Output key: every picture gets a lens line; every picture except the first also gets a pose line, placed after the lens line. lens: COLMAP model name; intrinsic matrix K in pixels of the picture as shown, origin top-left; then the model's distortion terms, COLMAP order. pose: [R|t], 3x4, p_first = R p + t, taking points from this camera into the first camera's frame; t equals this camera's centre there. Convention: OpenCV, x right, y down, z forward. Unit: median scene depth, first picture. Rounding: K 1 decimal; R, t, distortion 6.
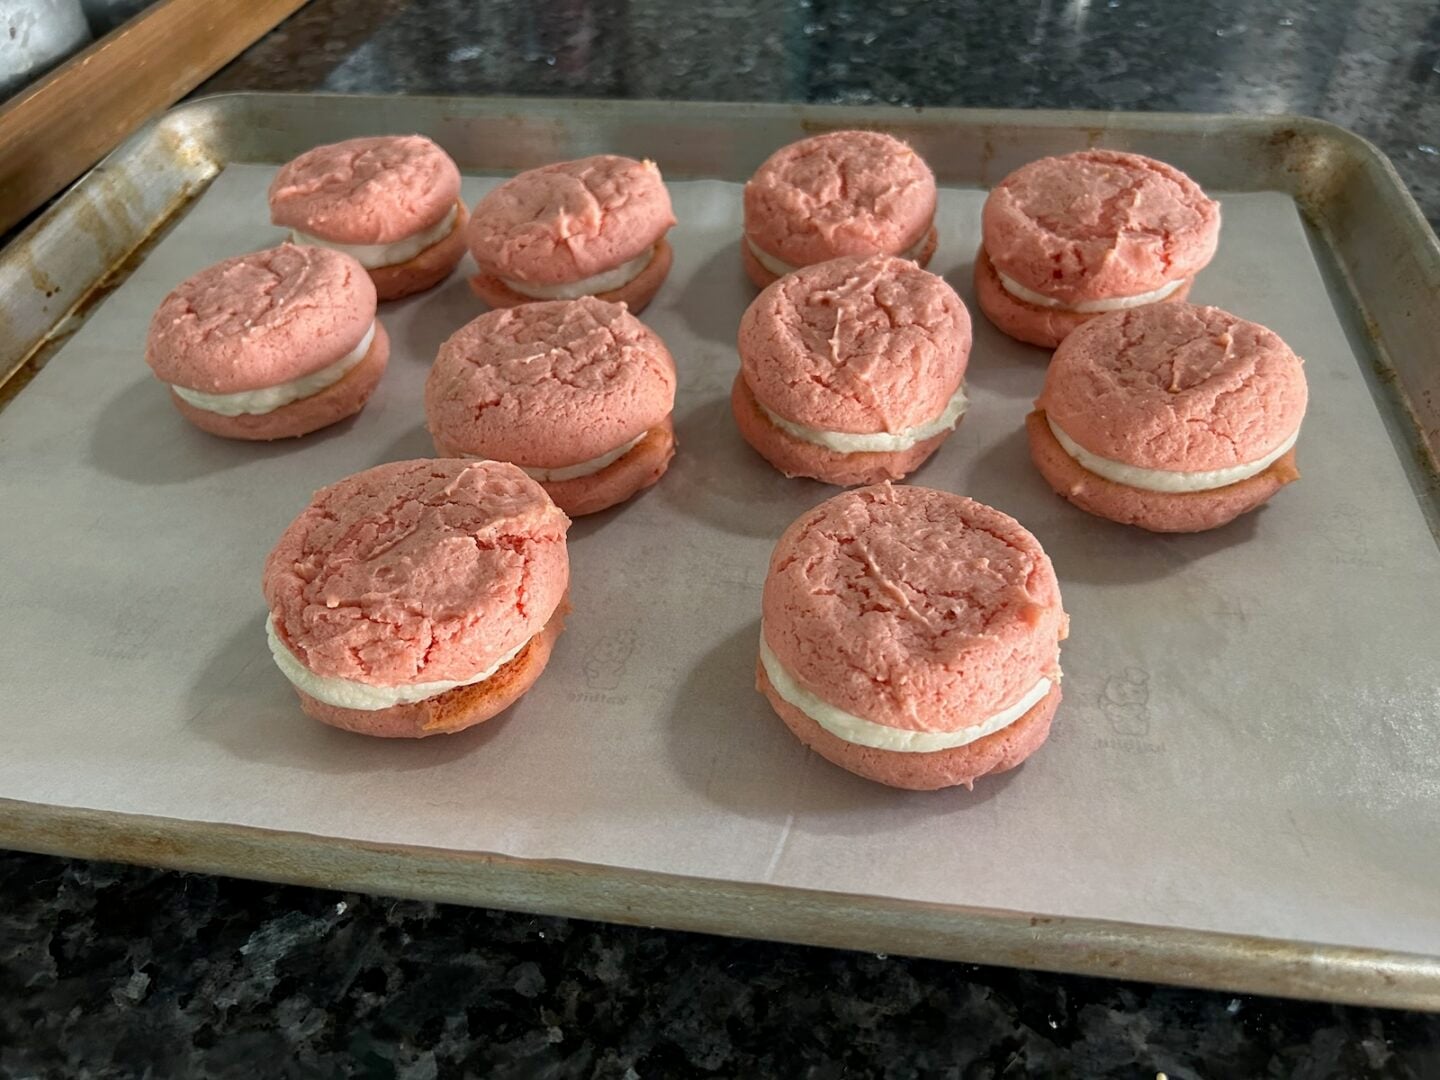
lens RADIAL K [[1171.0, 0, 720.0], [0, 1171.0, 540.0], [0, 0, 1]] dist [0.019456, -0.066939]
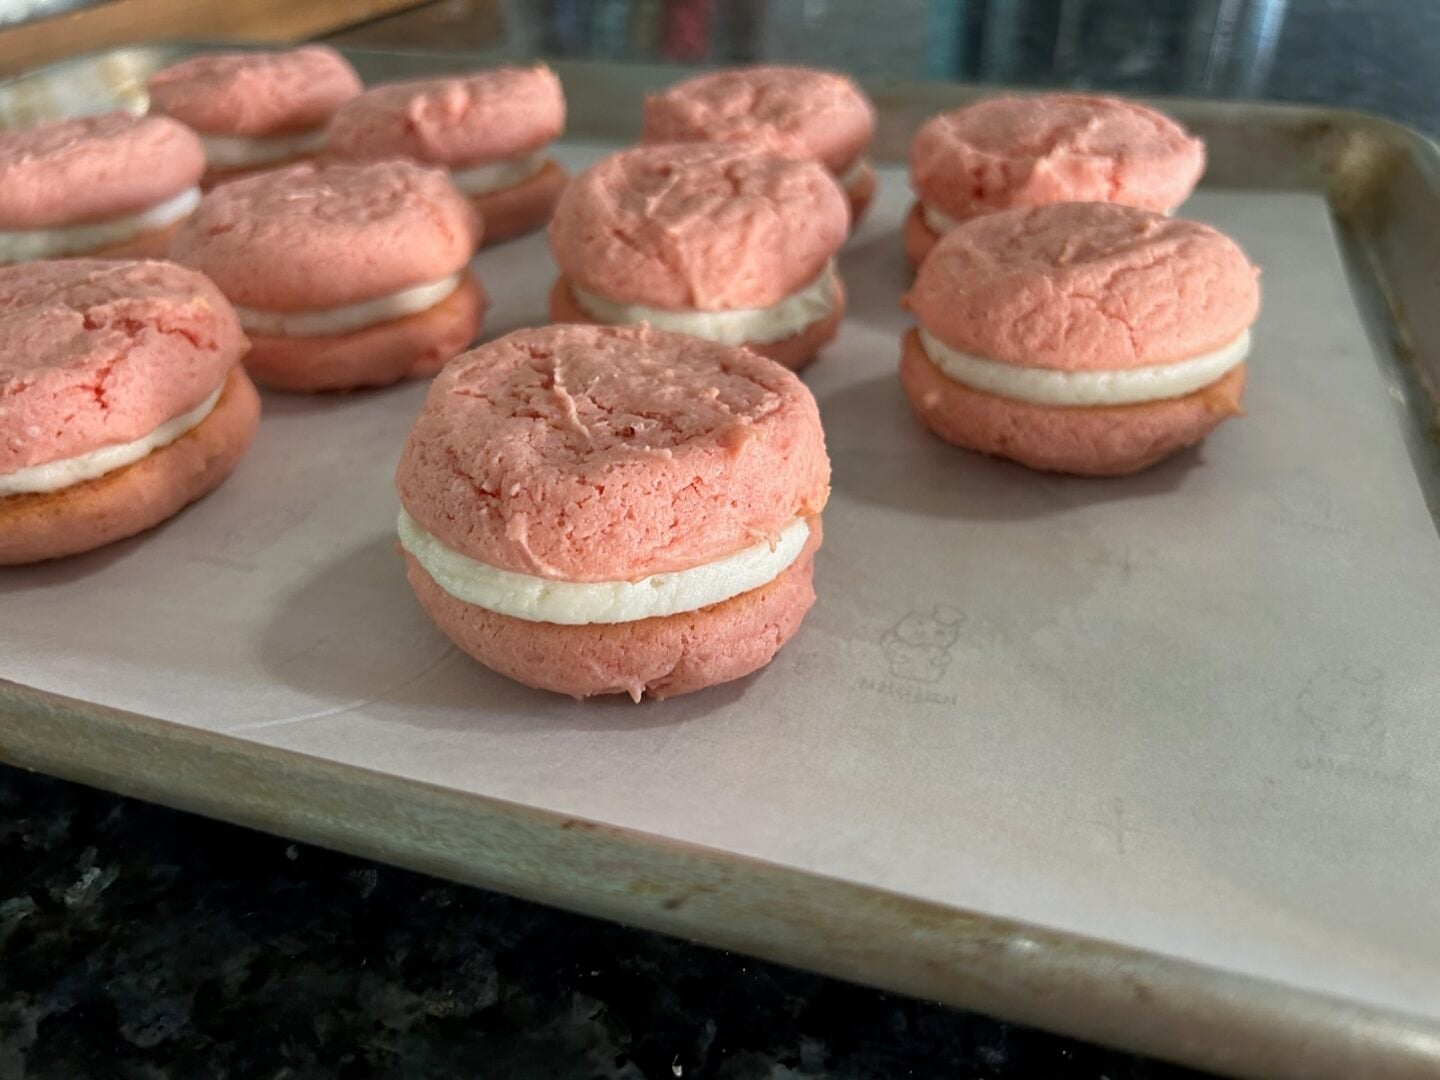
lens RADIAL K [[1171.0, 0, 720.0], [0, 1171.0, 540.0], [0, 0, 1]] dist [0.019456, -0.066939]
pose [[0.986884, 0.115599, -0.112679, 0.290323], [-0.132212, 0.979296, -0.153293, 0.194538], [0.092626, 0.166180, 0.981735, 0.291136]]
